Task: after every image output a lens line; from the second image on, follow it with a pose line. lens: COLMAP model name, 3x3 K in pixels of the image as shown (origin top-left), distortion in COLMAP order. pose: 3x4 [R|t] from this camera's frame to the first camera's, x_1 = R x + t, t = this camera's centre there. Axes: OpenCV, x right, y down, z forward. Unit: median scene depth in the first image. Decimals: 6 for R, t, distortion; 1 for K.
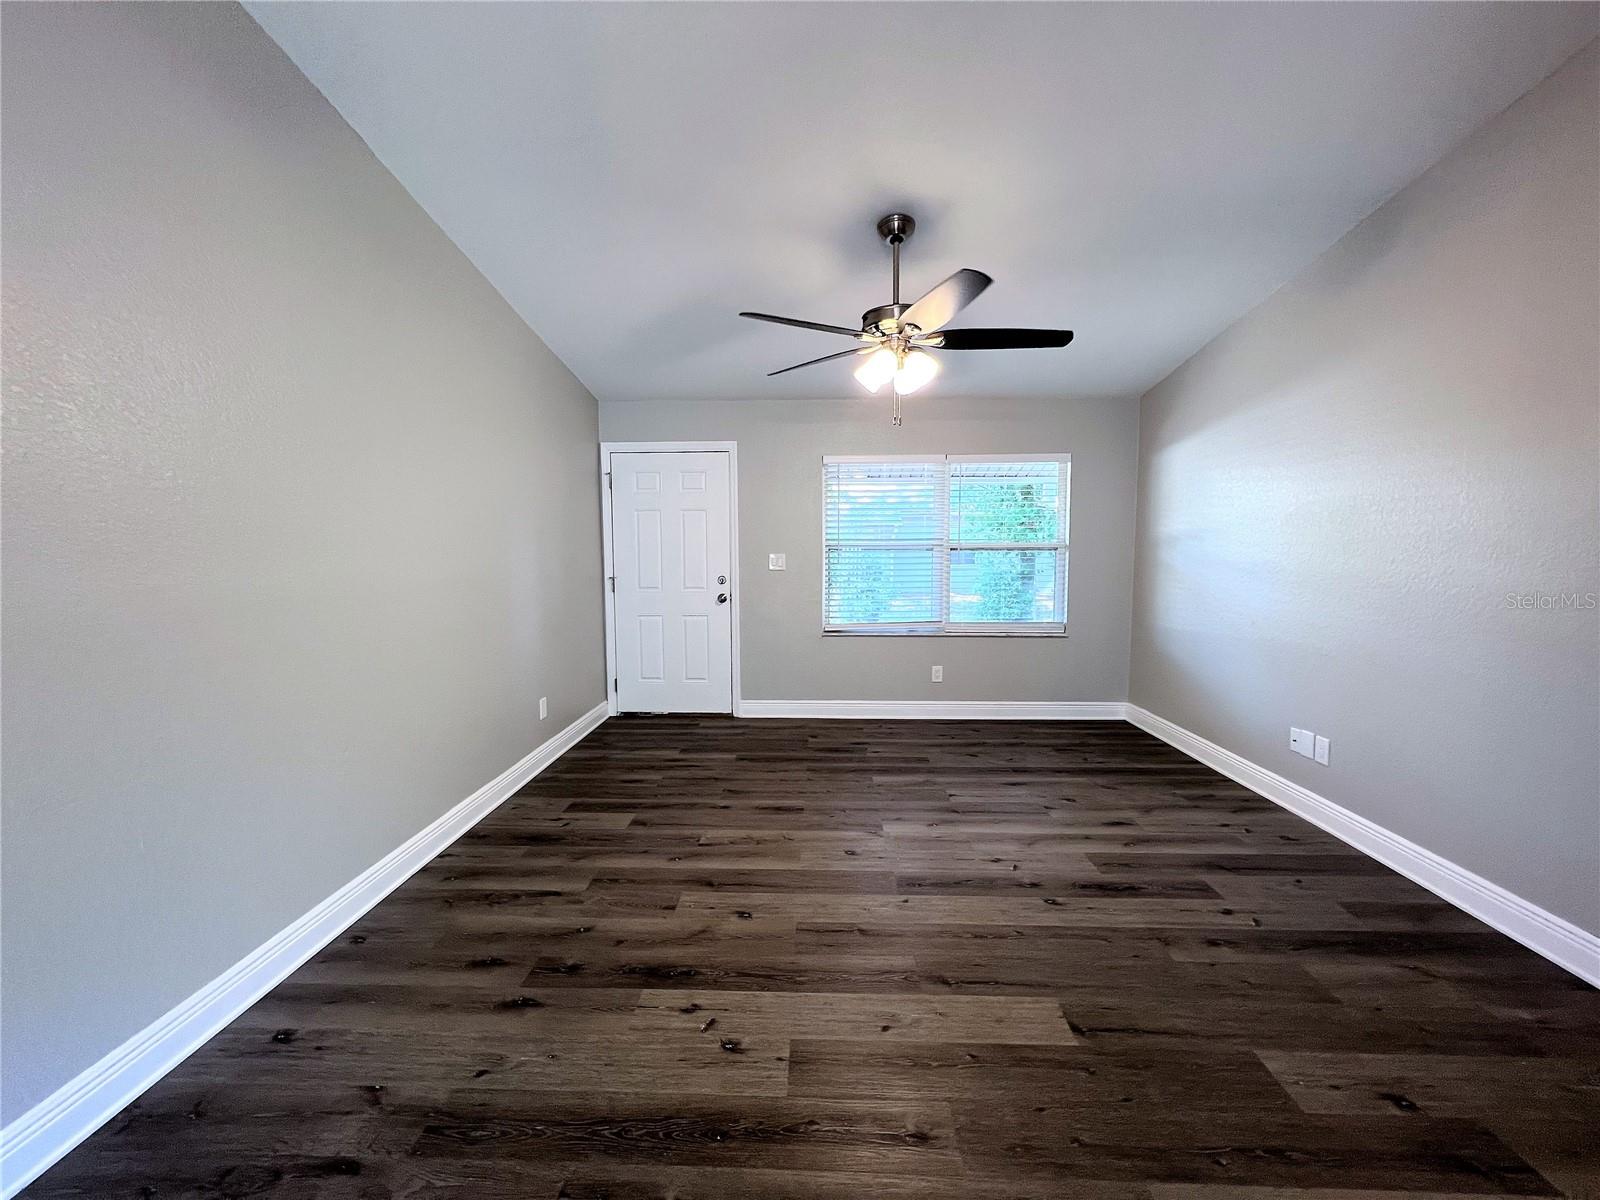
lens RADIAL K [[637.9, 0, 795.8], [0, 637.9, 600.6], [0, 0, 1]] dist [0.002841, -0.000618]
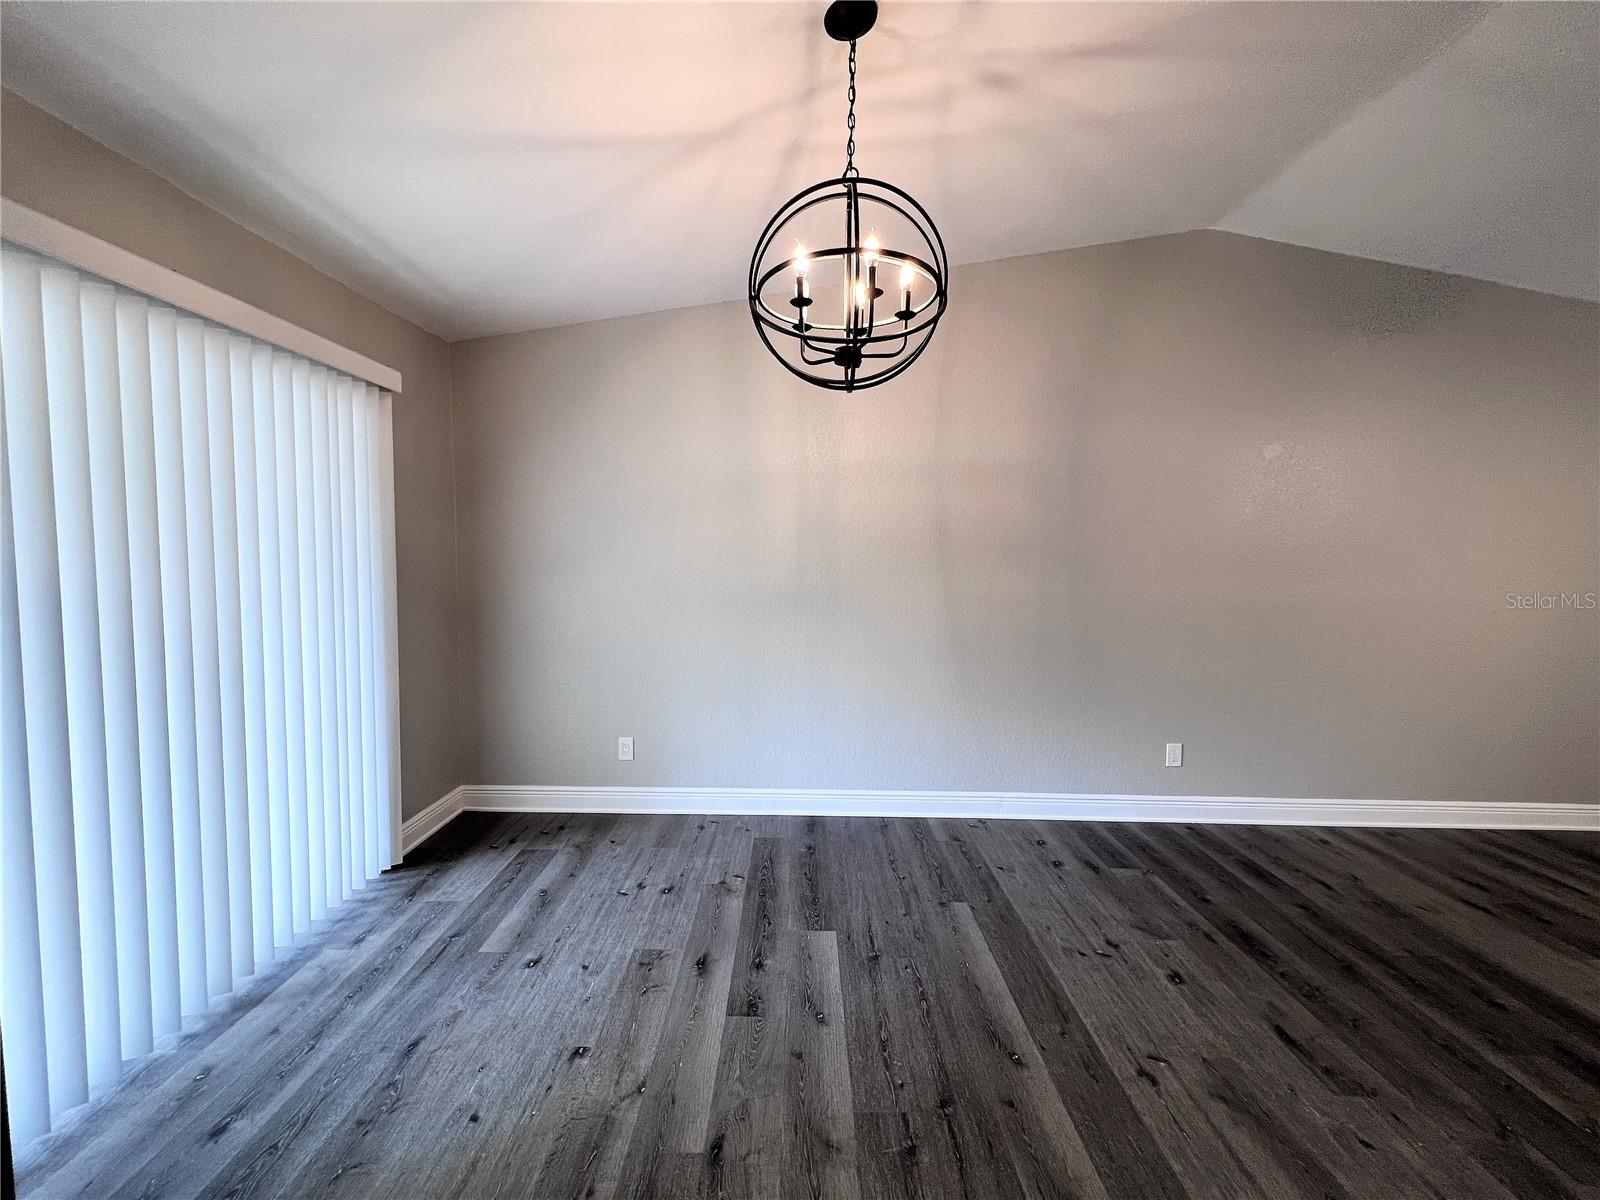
lens RADIAL K [[637.9, 0, 793.0], [0, 637.9, 595.7], [0, 0, 1]] dist [0.002841, -0.000618]
pose [[0.030874, 0.070579, -0.997028, 0.487155], [-0.103093, 0.992409, 0.067060, 0.009069], [0.994192, 0.100716, 0.037916, -0.343492]]
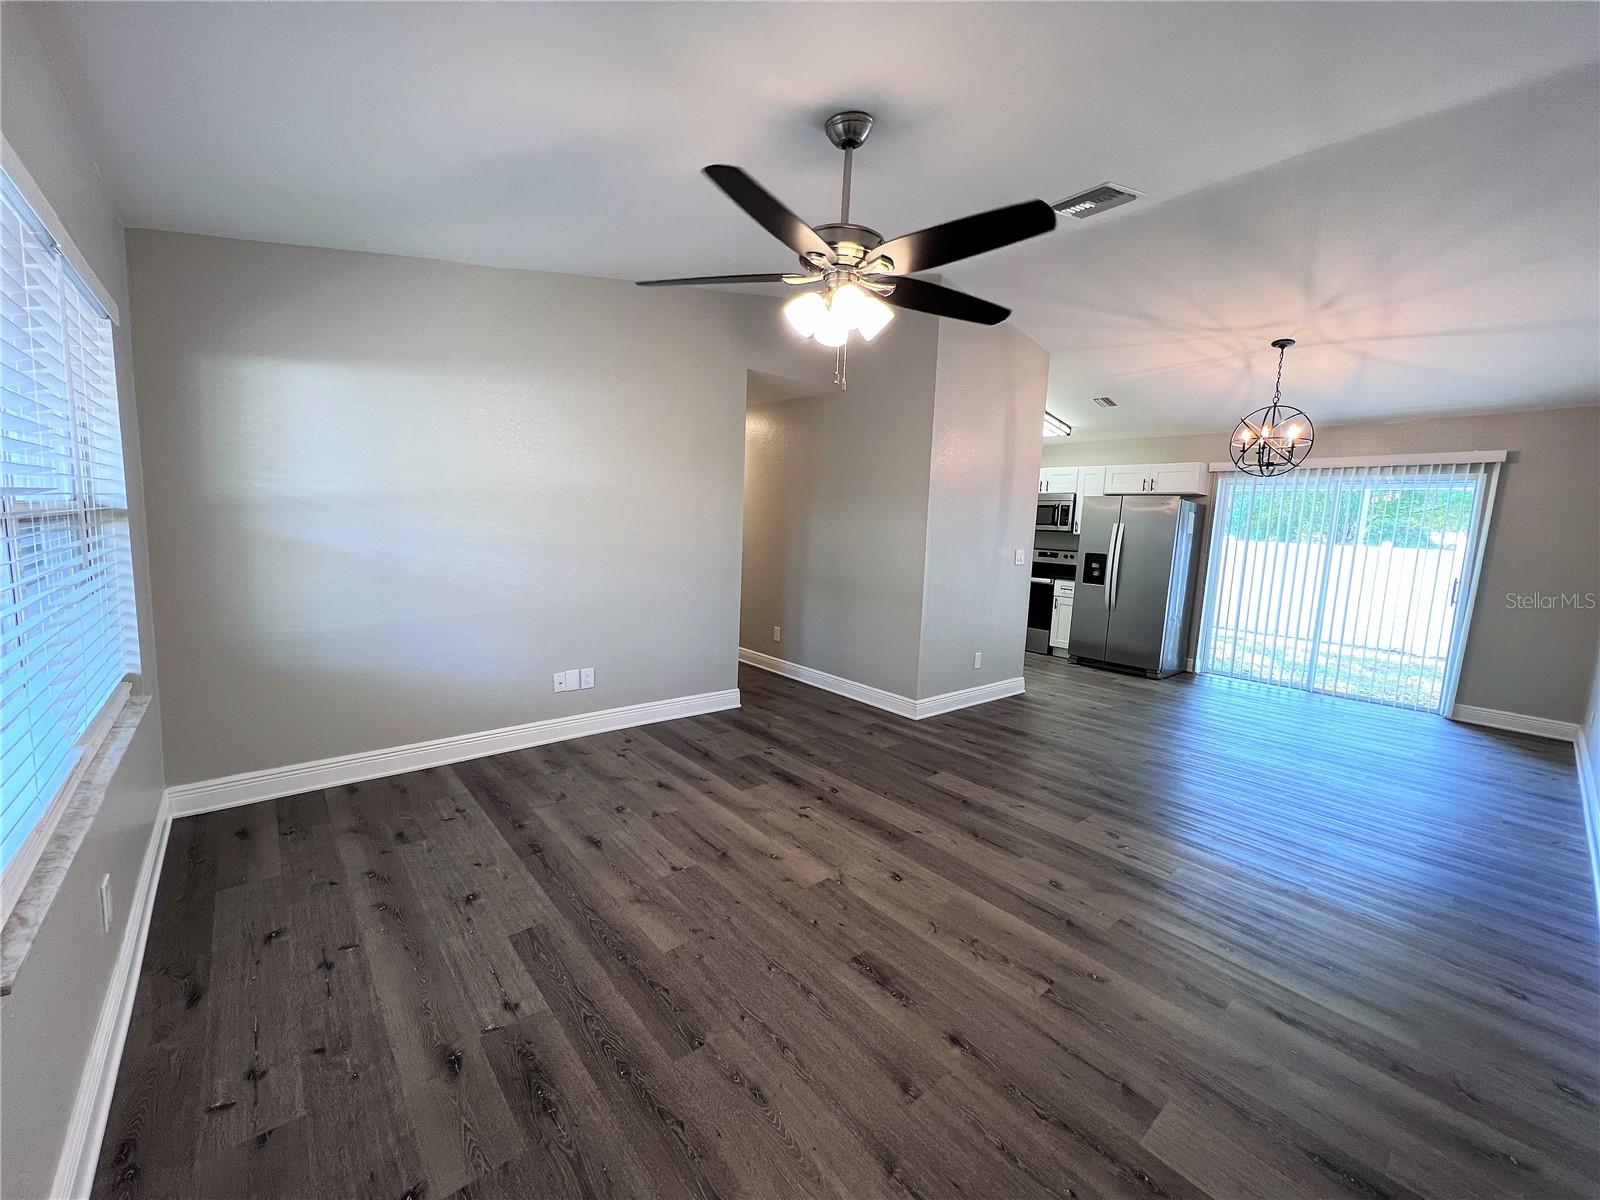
lens RADIAL K [[637.9, 0, 795.1], [0, 637.9, 592.2], [0, 0, 1]] dist [0.002841, -0.000618]
pose [[-0.677959, -0.104491, 0.727635, -0.360235], [0.025804, 0.985853, 0.165615, -0.132022], [-0.734647, 0.131056, -0.665671, 1.375577]]
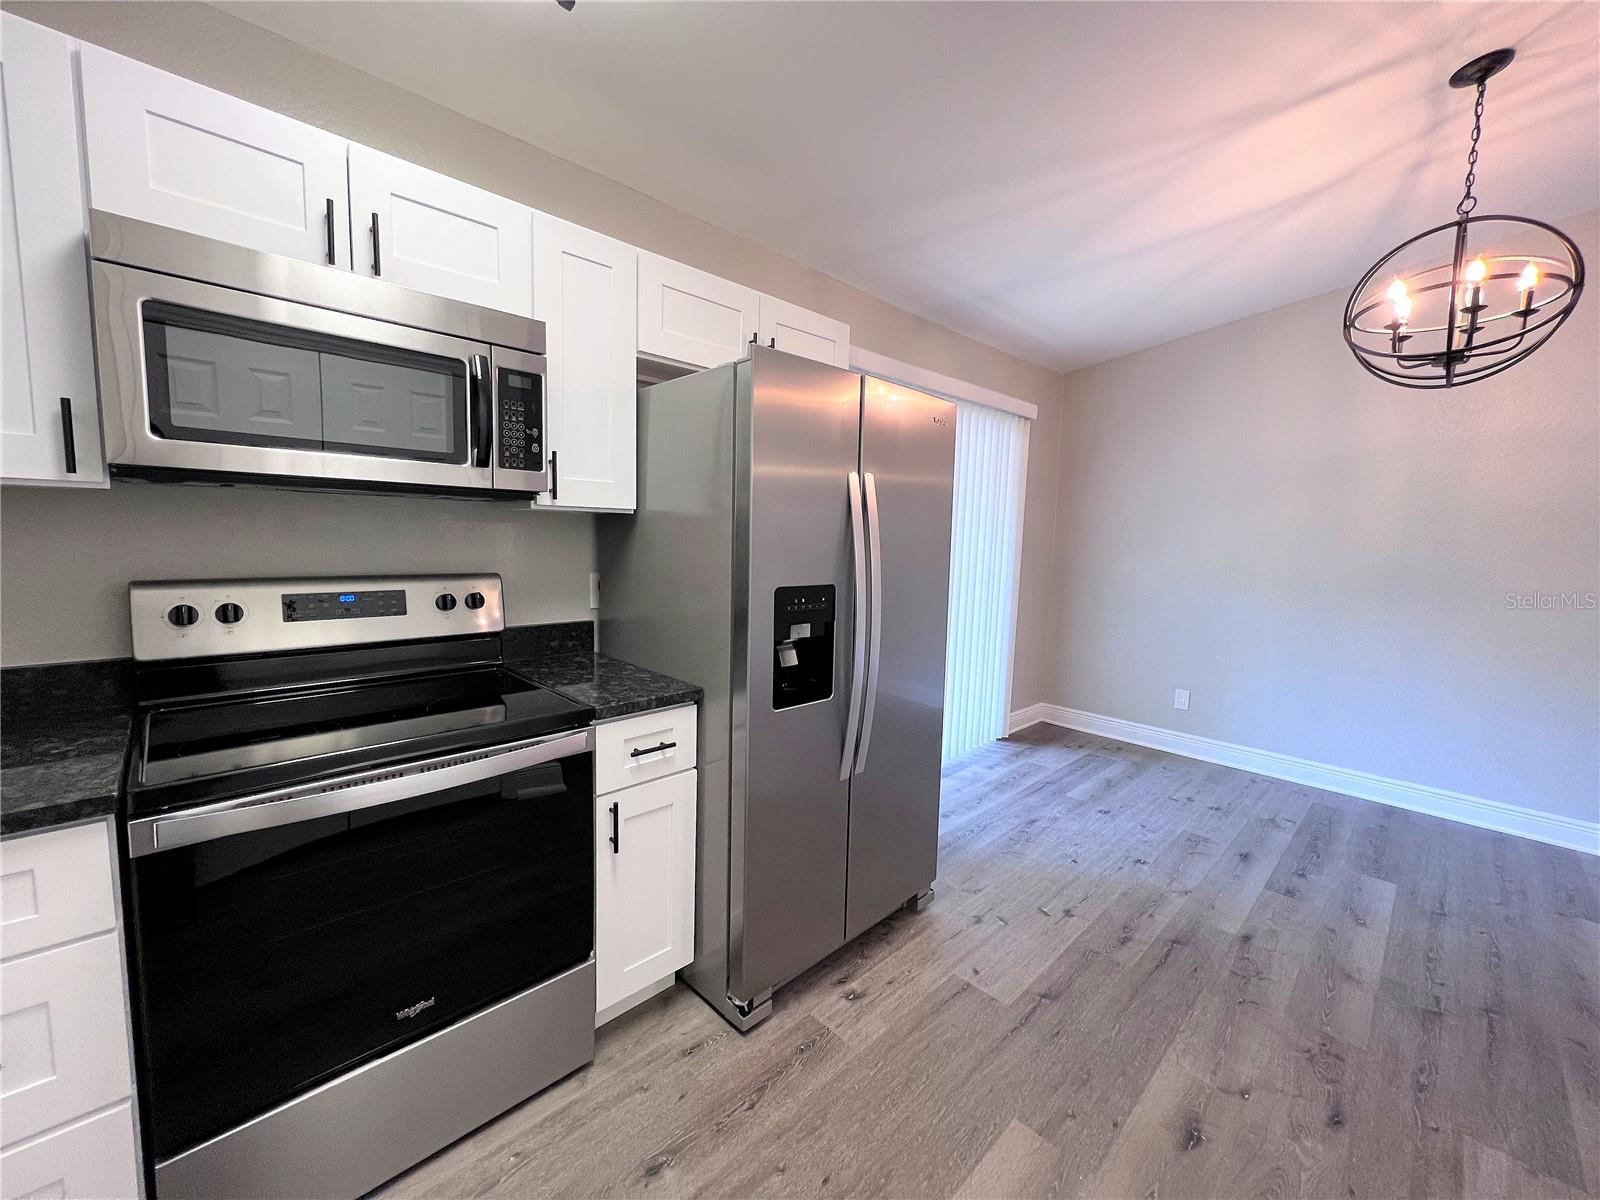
lens RADIAL K [[637.9, 0, 797.5], [0, 637.9, 595.2], [0, 0, 1]] dist [0.002841, -0.000618]
pose [[-0.689408, 0.058751, -0.721987, 0.830108], [-0.092362, 0.981441, 0.168058, 0.022380], [0.718461, 0.182545, -0.671187, -0.295764]]
